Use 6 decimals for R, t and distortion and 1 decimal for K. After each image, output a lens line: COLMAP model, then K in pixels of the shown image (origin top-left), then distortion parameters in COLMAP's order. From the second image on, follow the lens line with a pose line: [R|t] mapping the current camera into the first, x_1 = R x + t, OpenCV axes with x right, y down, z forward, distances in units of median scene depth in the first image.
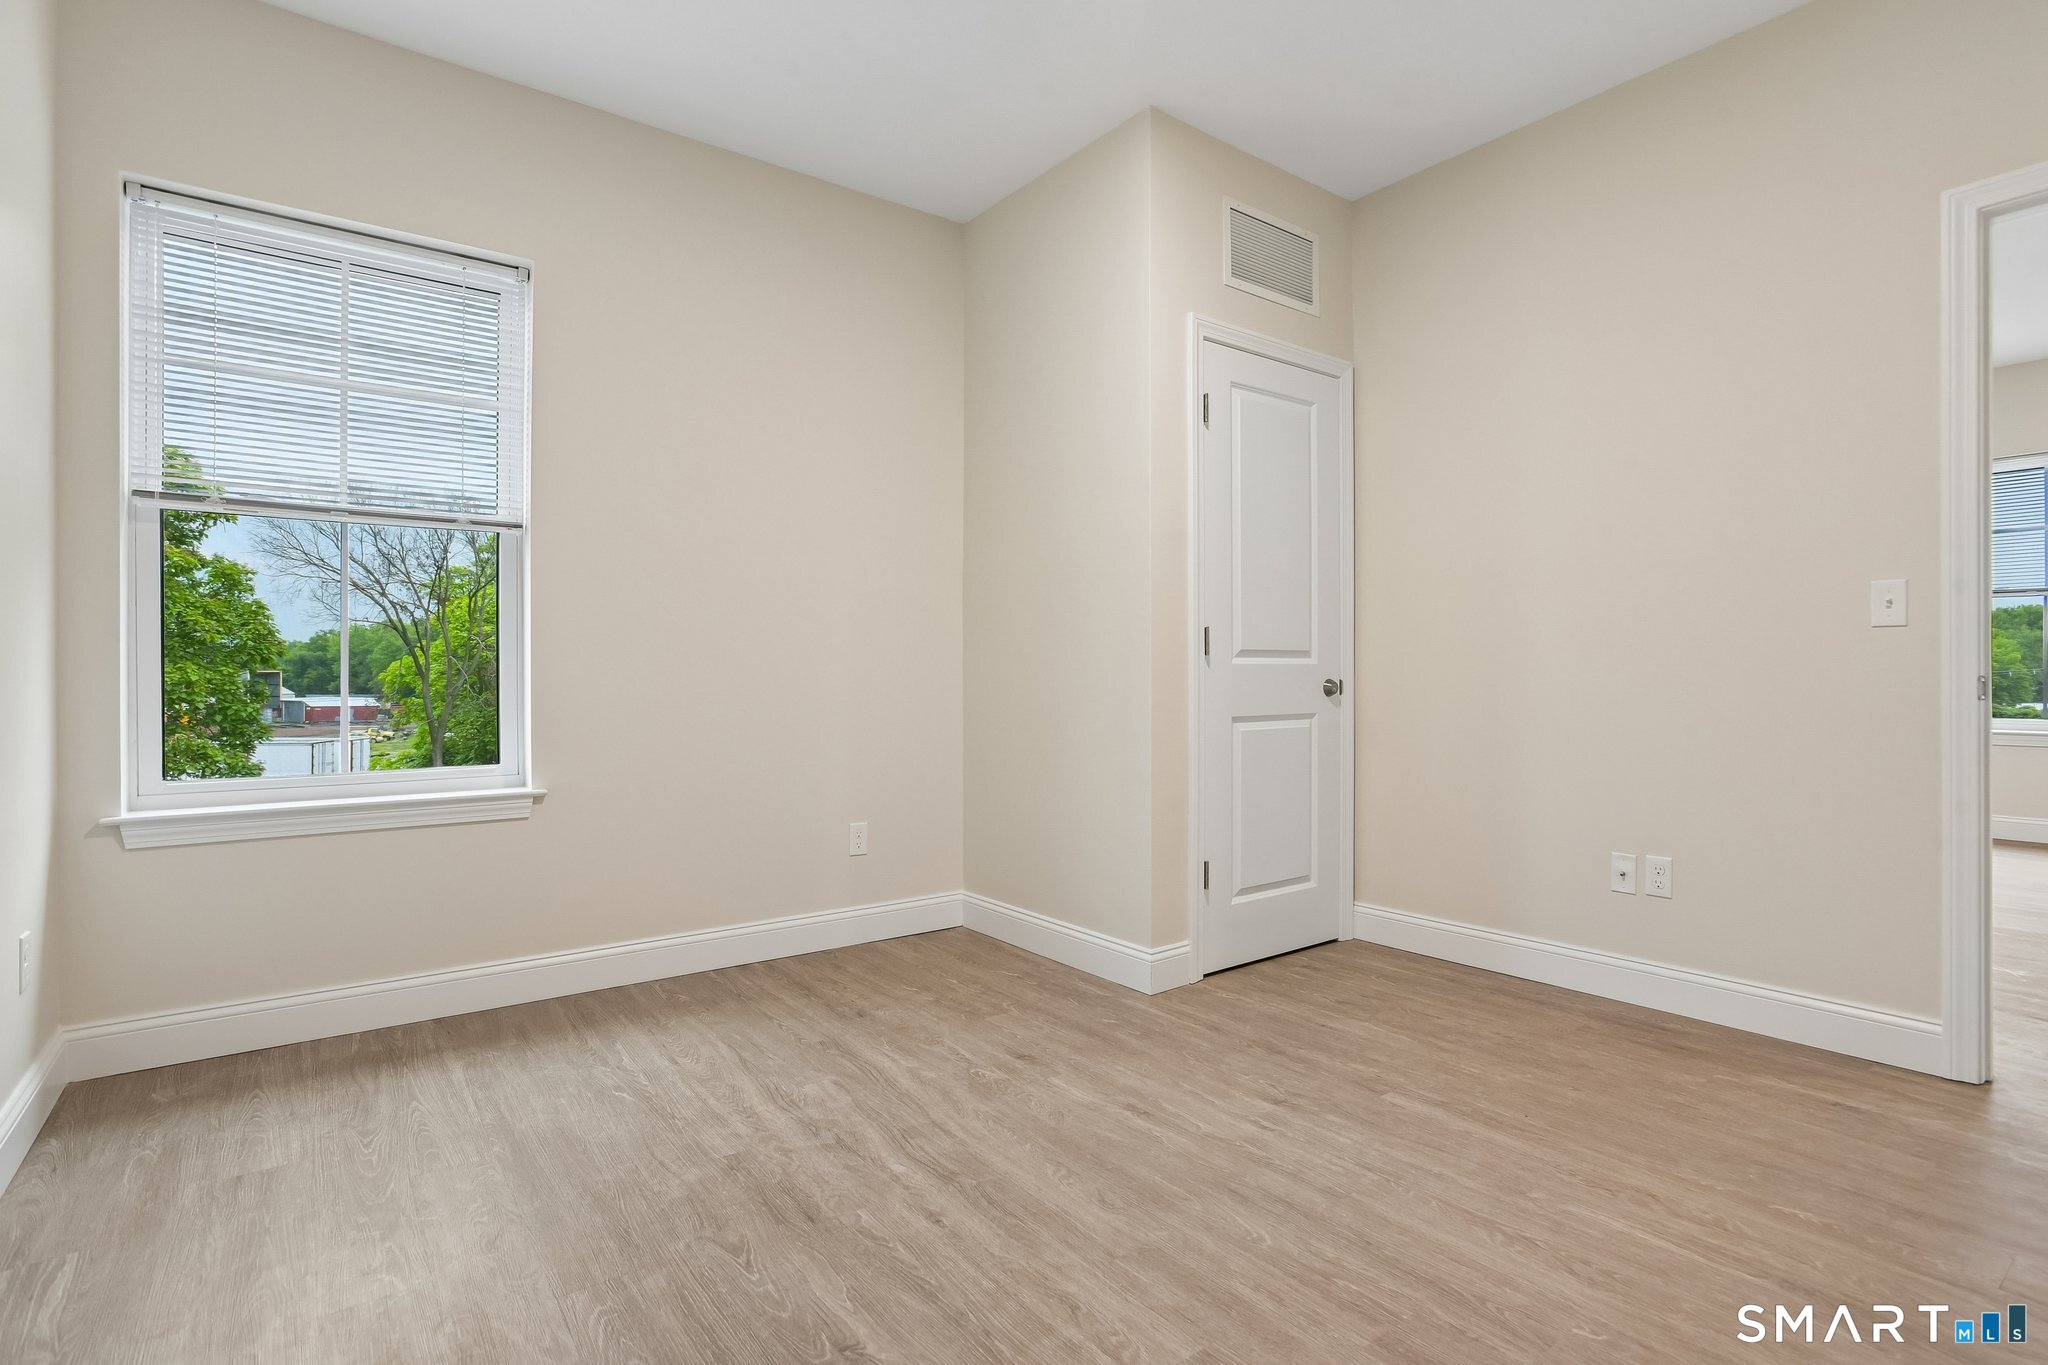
lens RADIAL K [[996.0, 0, 1038.6], [0, 996.0, 687.1], [0, 0, 1]] dist [-0.053464, 0.023553]
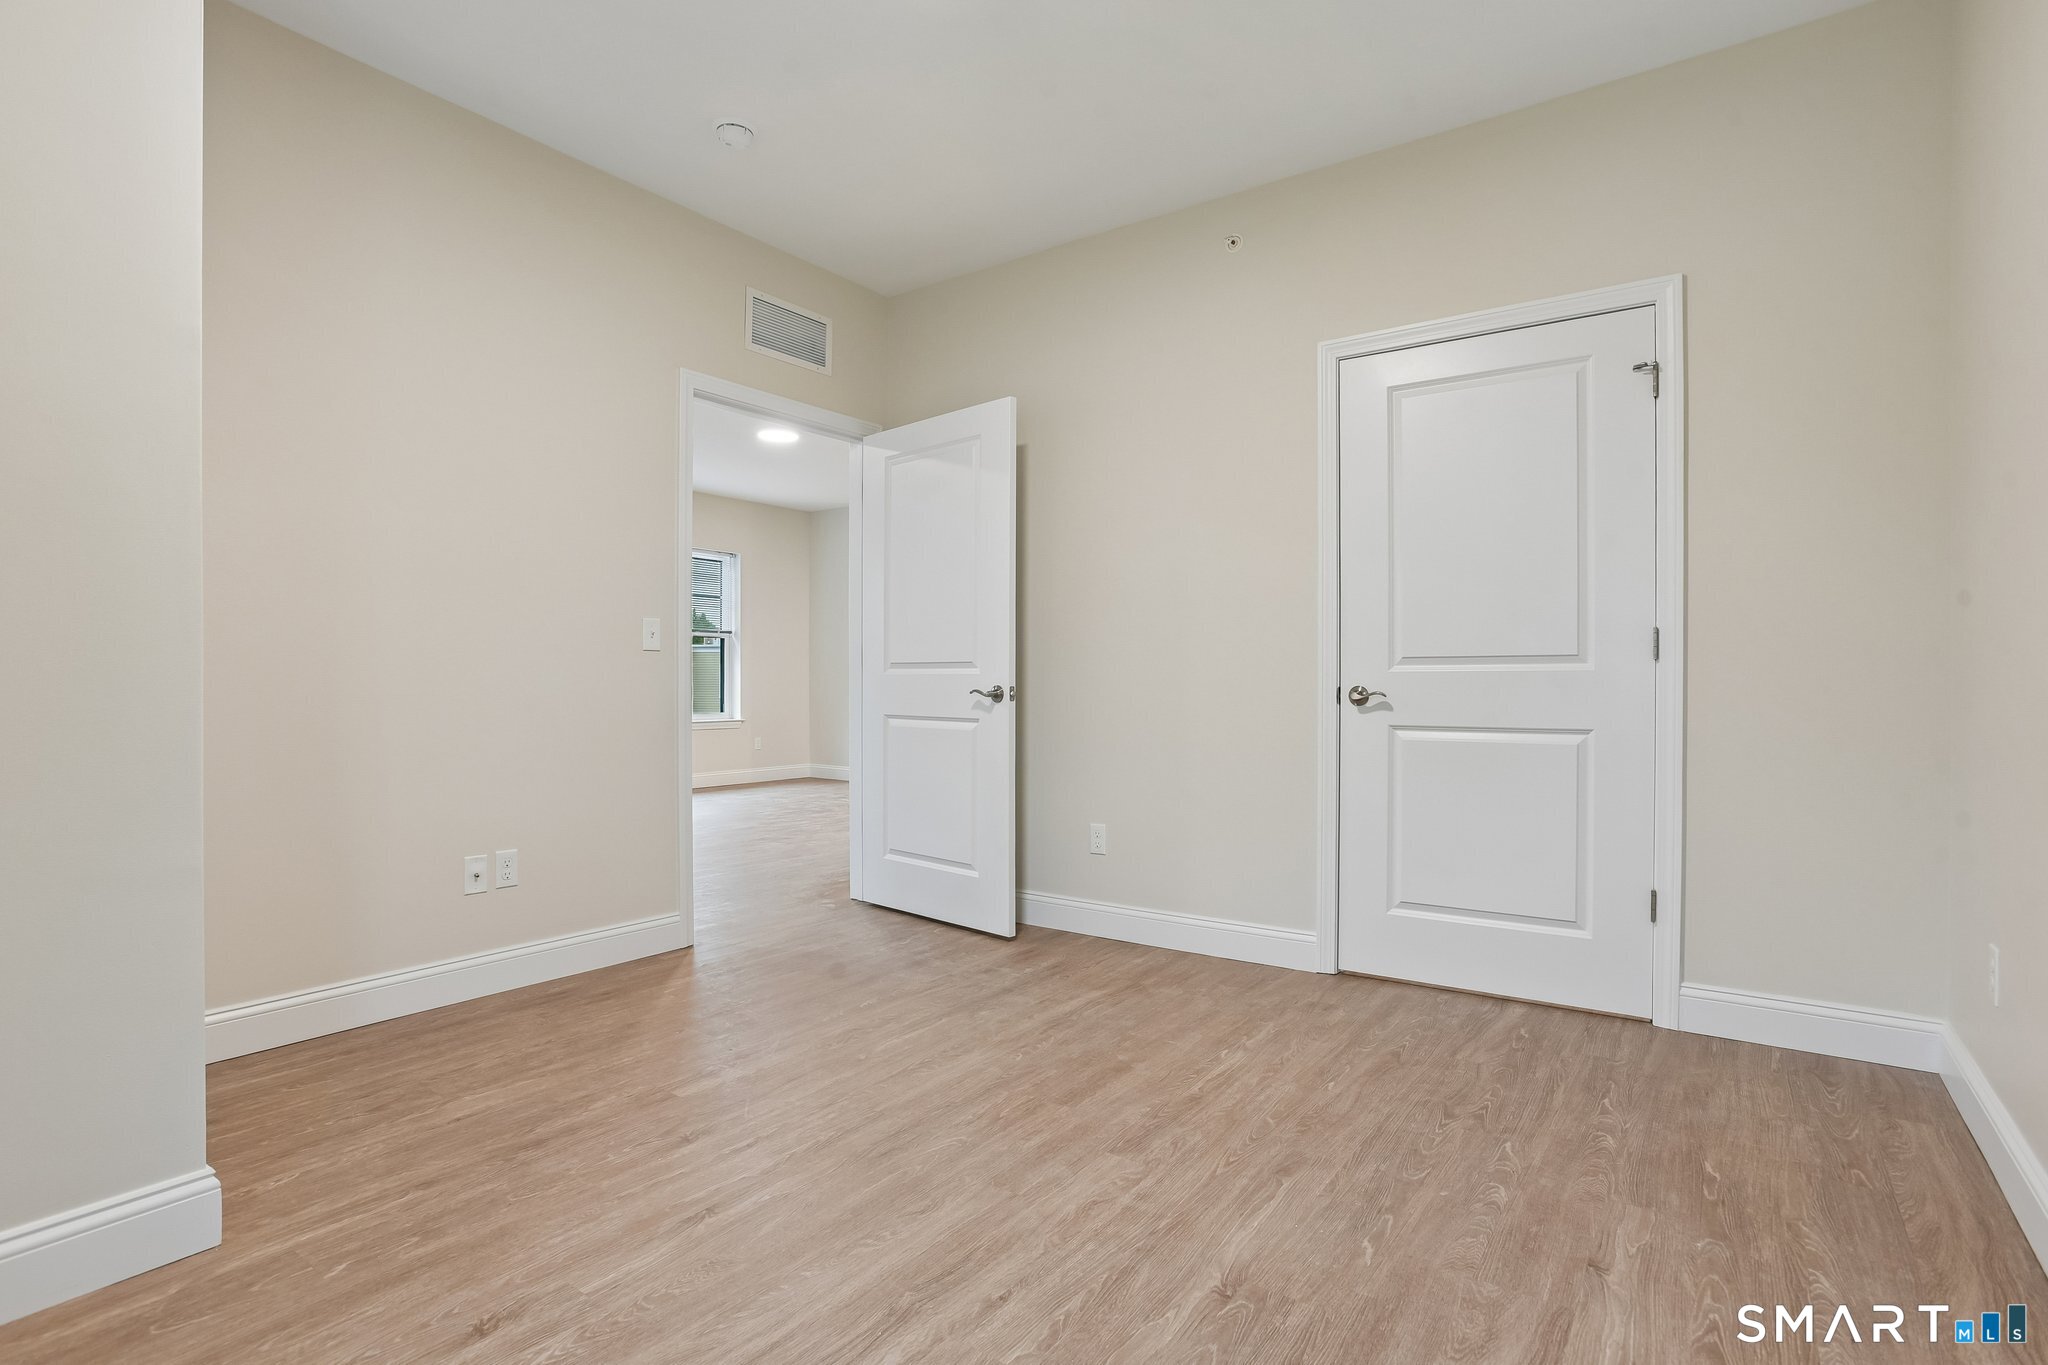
lens RADIAL K [[996.0, 0, 1038.6], [0, 996.0, 687.1], [0, 0, 1]] dist [-0.053464, 0.023553]
pose [[-0.297120, 0.000131, 0.954840, -0.675319], [0.010021, 0.999945, 0.002981, -0.007509], [-0.954787, 0.010454, -0.297105, 0.864524]]
